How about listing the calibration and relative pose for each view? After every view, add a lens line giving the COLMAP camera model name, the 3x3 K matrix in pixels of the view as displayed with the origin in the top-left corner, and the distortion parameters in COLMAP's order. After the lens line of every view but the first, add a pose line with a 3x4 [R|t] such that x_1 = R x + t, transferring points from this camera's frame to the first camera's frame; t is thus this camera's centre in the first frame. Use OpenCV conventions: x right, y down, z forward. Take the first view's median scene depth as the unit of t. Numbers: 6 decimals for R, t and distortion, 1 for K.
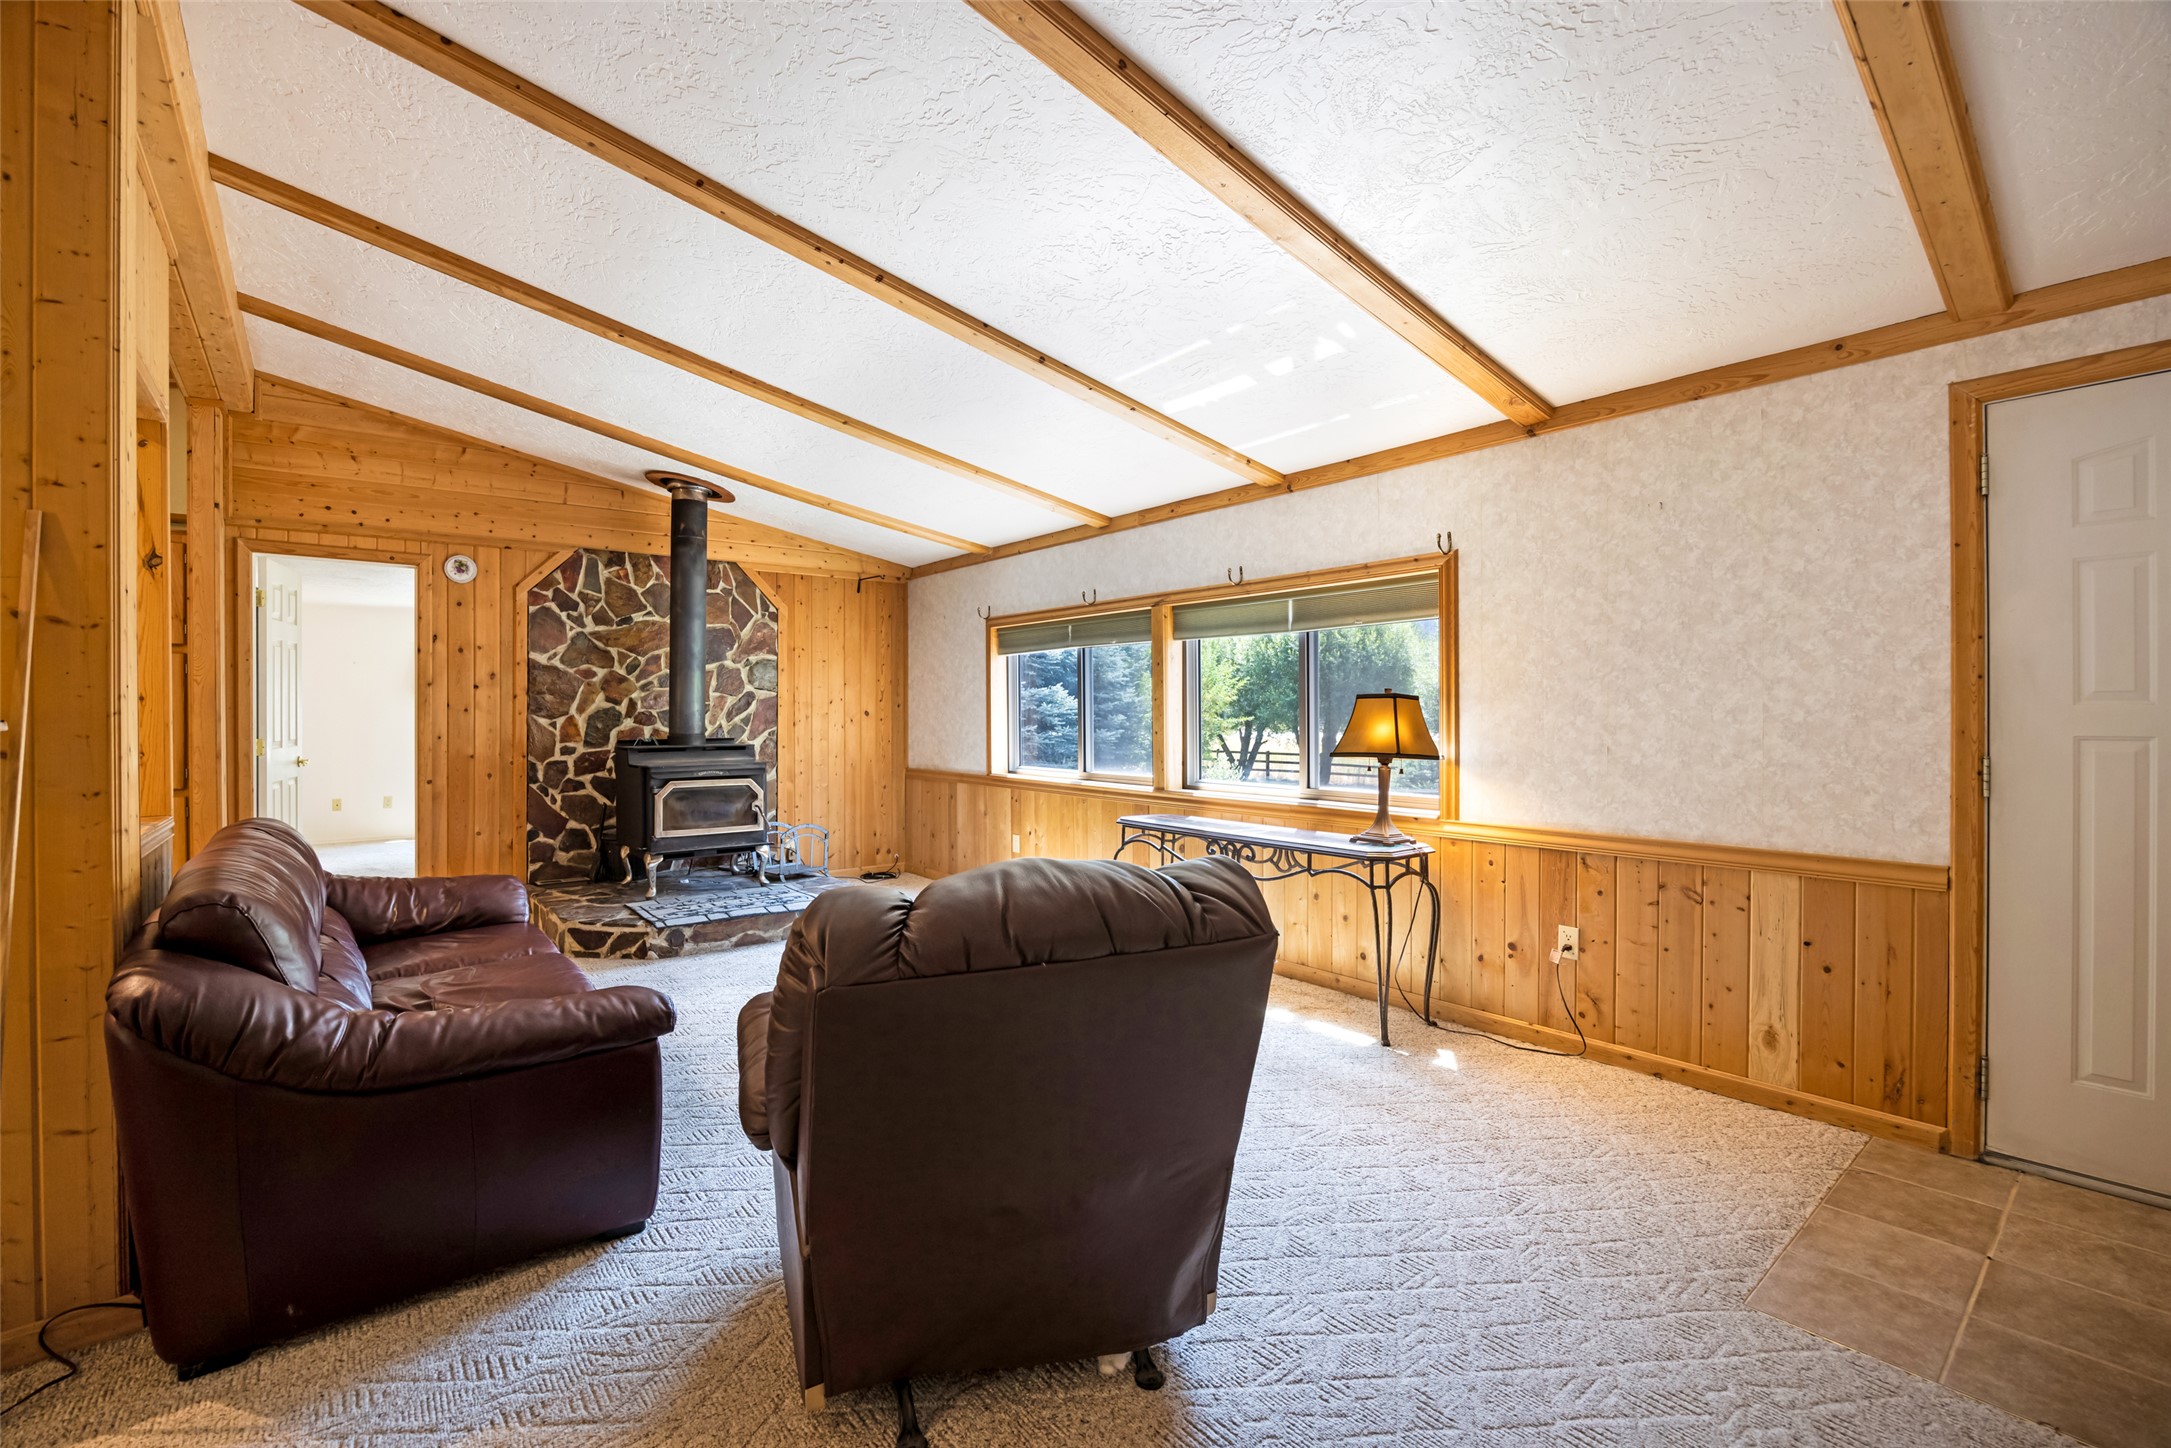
lens RADIAL K [[948.2, 0, 1087.2], [0, 948.2, 714.7], [0, 0, 1]] dist [-0.015542, 0.000577]
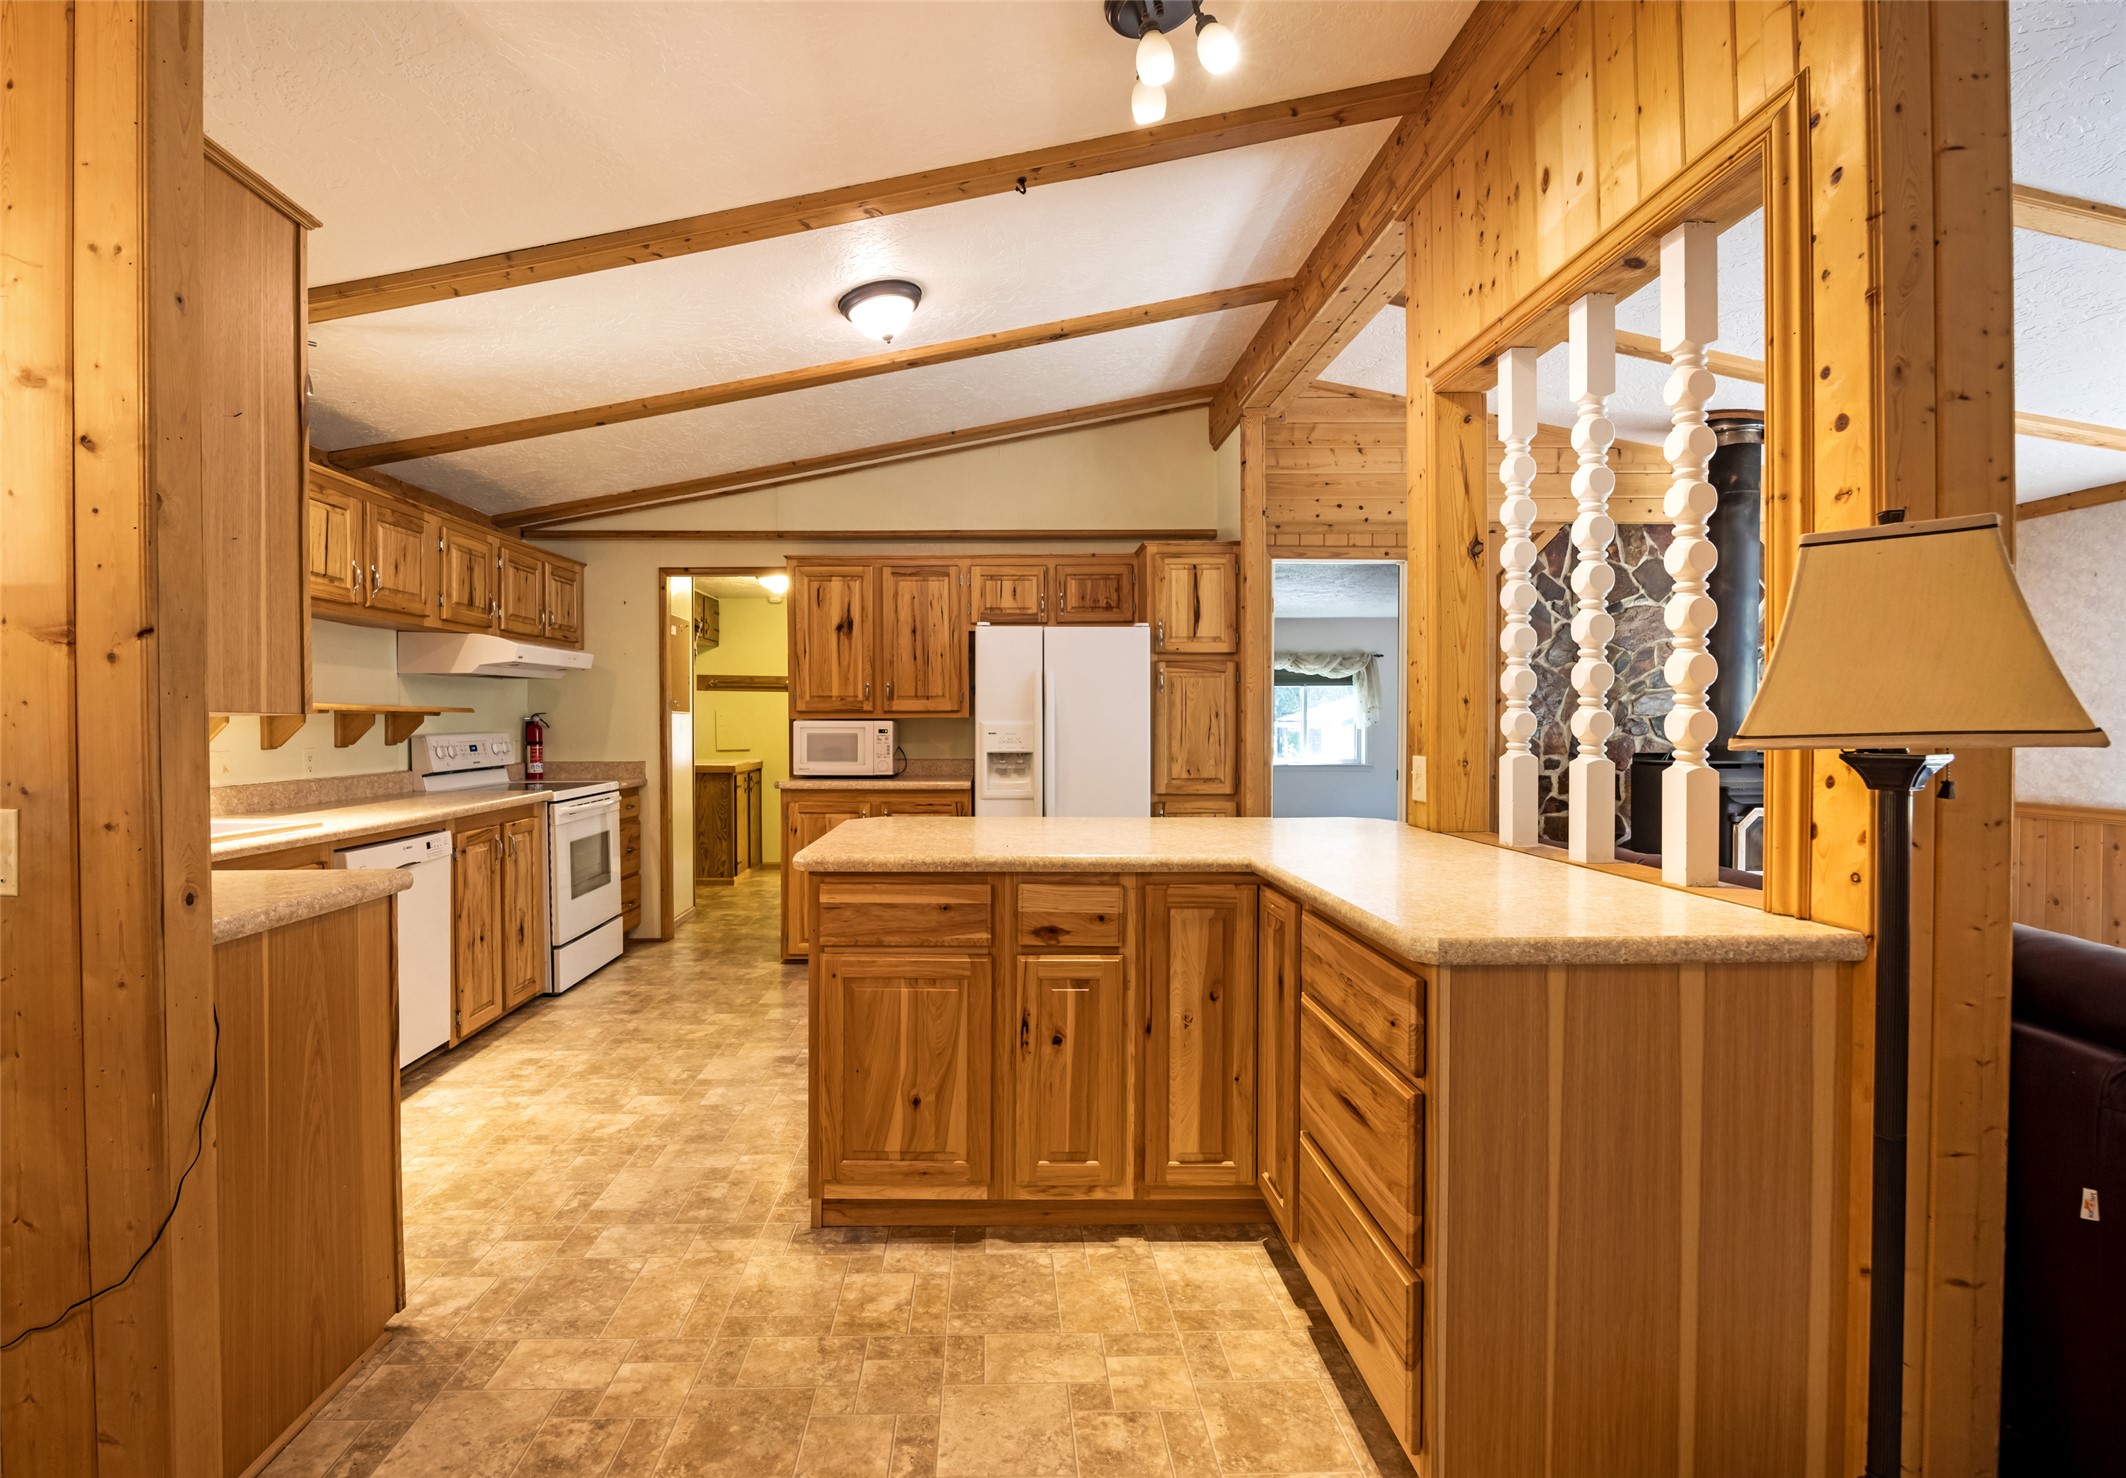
lens RADIAL K [[1022.1, 0, 1005.2], [0, 1022.1, 733.3], [0, 0, 1]] dist [-0.014048, -0.000551]
pose [[0.788931, 0.004981, -0.614461, -0.383775], [0.000124, 0.999966, 0.008266, 0.002720], [0.614482, -0.006597, 0.788904, -0.027868]]
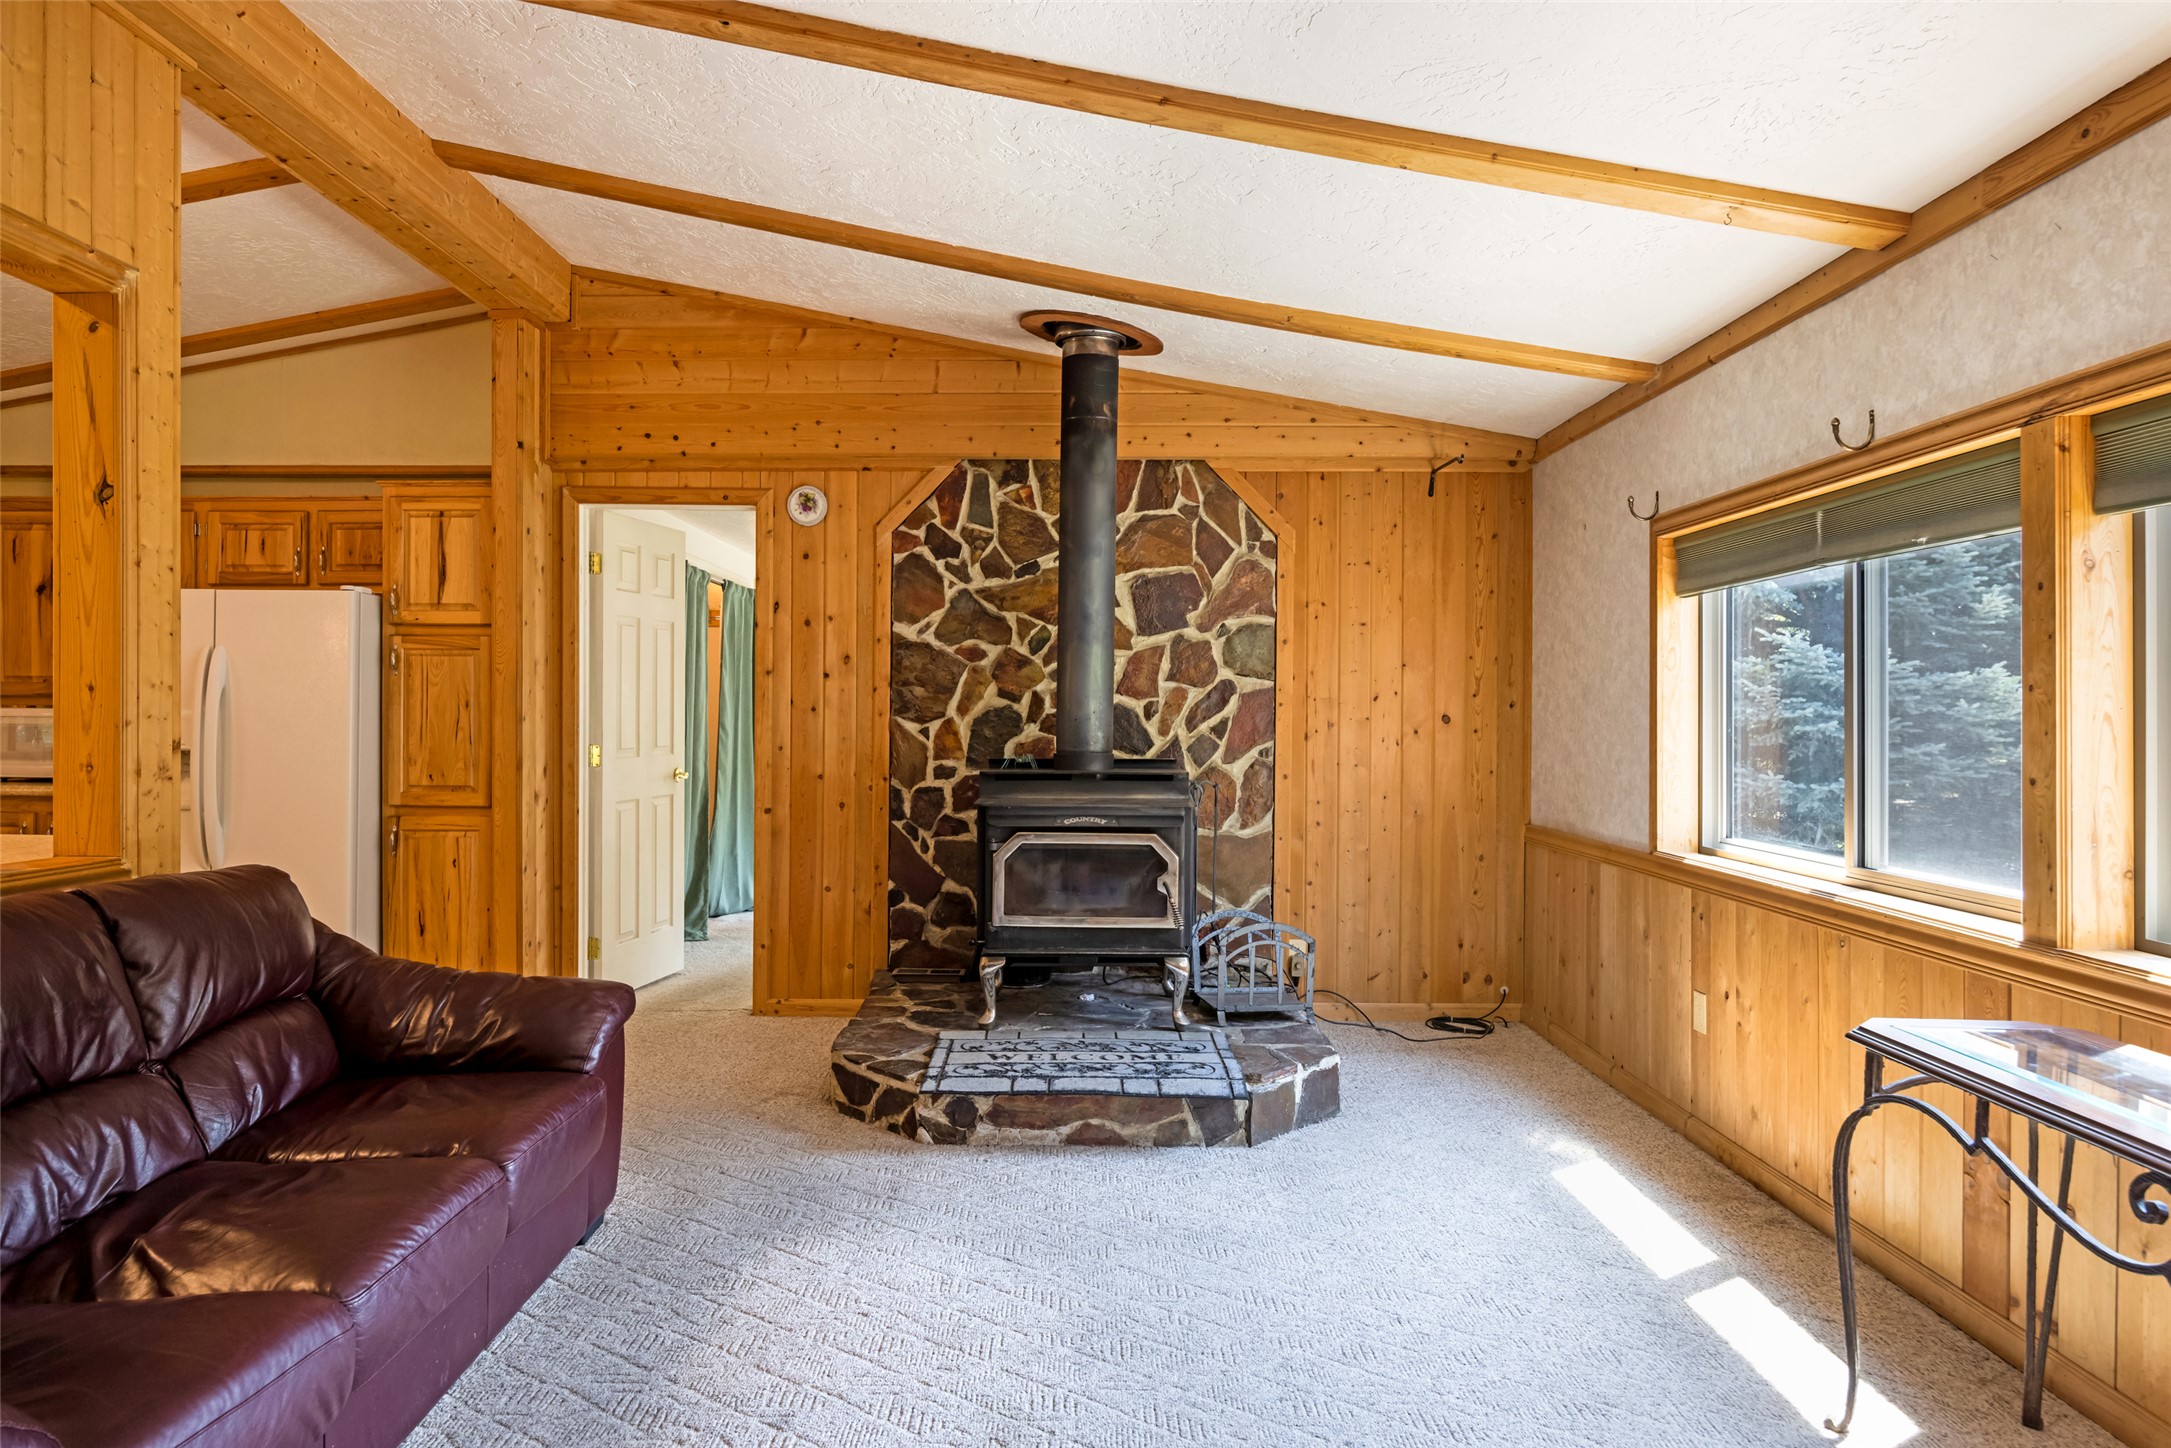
lens RADIAL K [[1323.2, 0, 1063.0], [0, 1323.2, 713.1], [0, 0, 1]] dist [-0.004853, 0.000982]
pose [[0.773553, 0.005892, -0.633704, 0.094403], [-0.008724, 0.999961, -0.001352, -0.002235], [0.633671, 0.006574, 0.773574, 0.351769]]
